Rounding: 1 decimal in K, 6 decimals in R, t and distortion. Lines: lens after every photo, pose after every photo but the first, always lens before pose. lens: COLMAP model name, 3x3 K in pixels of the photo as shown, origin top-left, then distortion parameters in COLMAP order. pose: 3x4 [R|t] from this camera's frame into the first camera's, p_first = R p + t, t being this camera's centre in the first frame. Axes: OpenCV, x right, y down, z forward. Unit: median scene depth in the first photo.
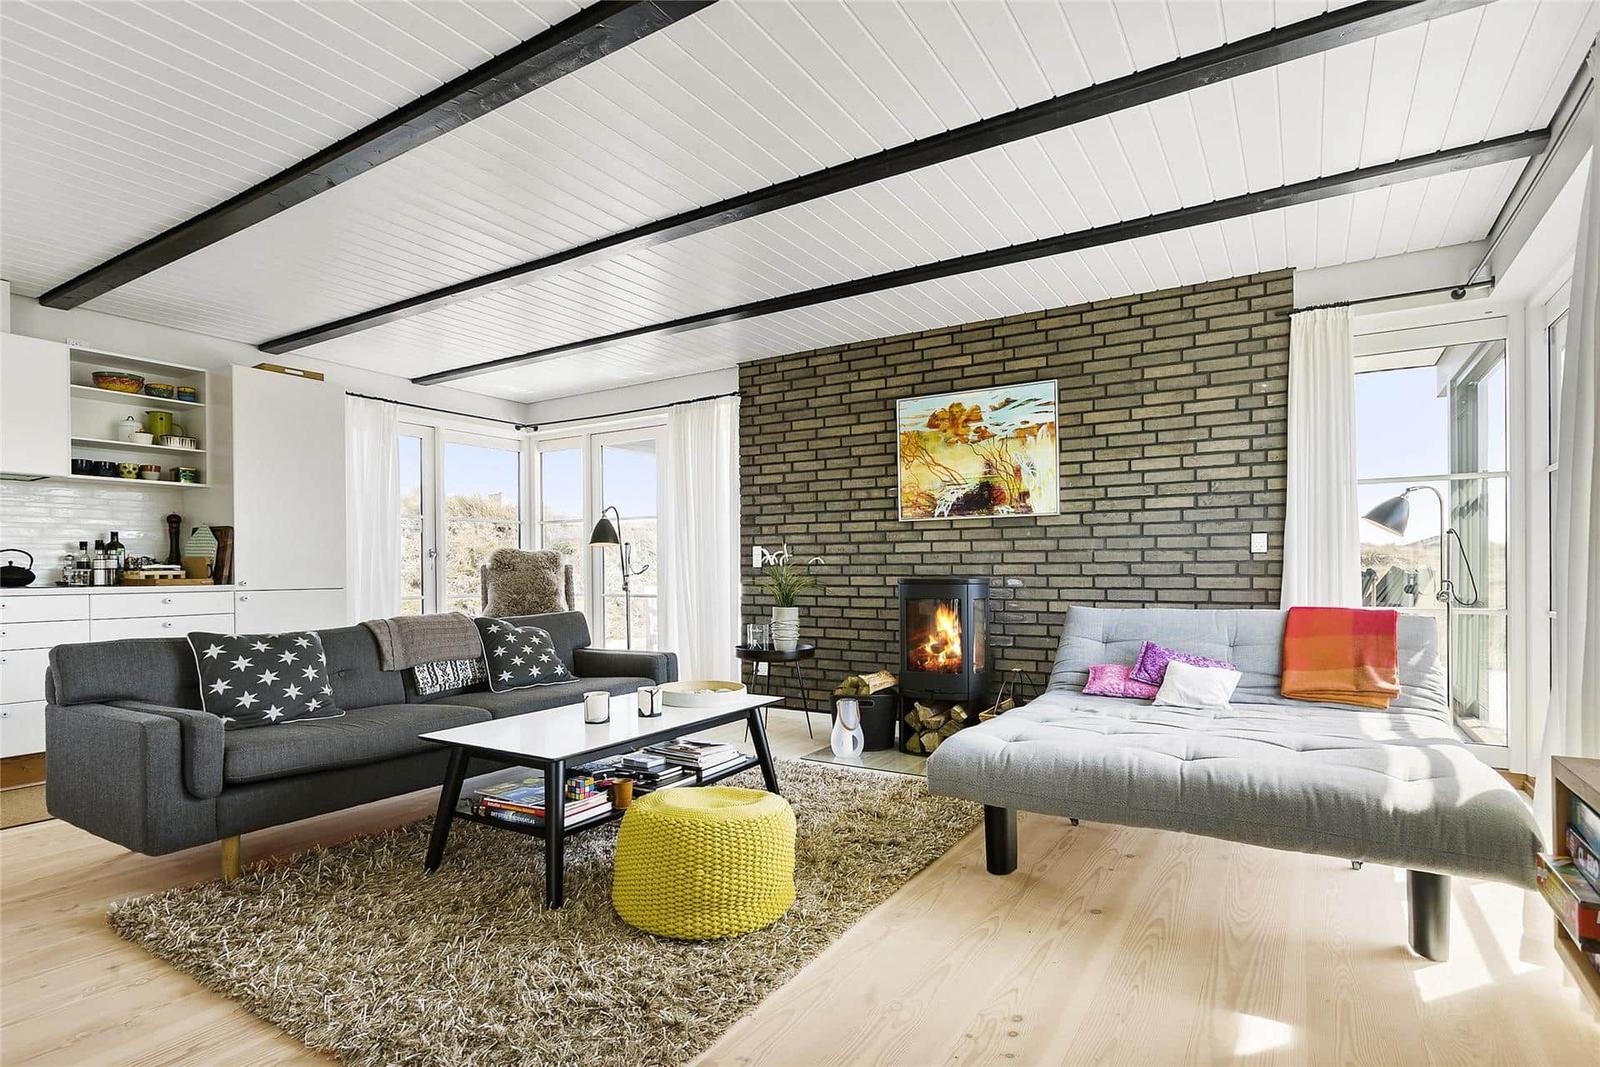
lens RADIAL K [[804.5, 0, 816.0], [0, 804.5, 567.1], [0, 0, 1]] dist [0.011007, 0.001022]
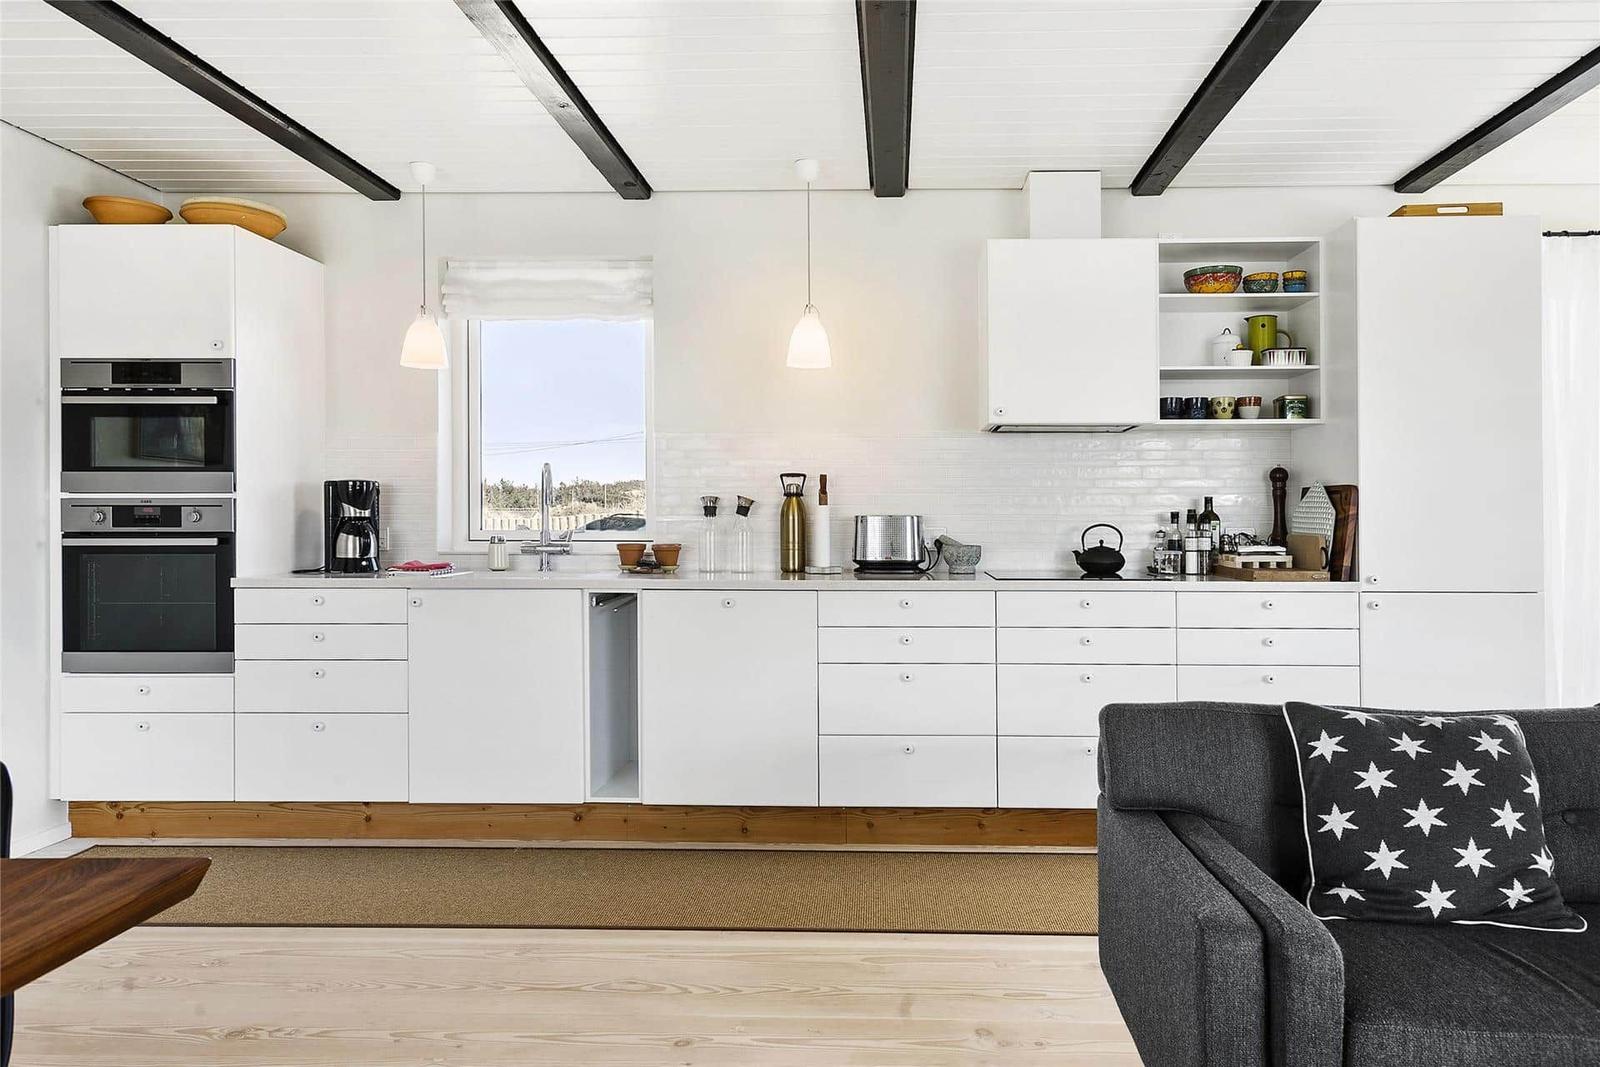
lens RADIAL K [[1251.9, 0, 812.1], [0, 1251.9, 528.6], [0, 0, 1]] dist [0.003617, 0.009056]
pose [[0.511539, 0.000502, -0.859260, -0.120443], [0.000764, 0.999999, 0.001040, -0.018667], [0.859260, -0.001189, 0.511538, 0.165788]]
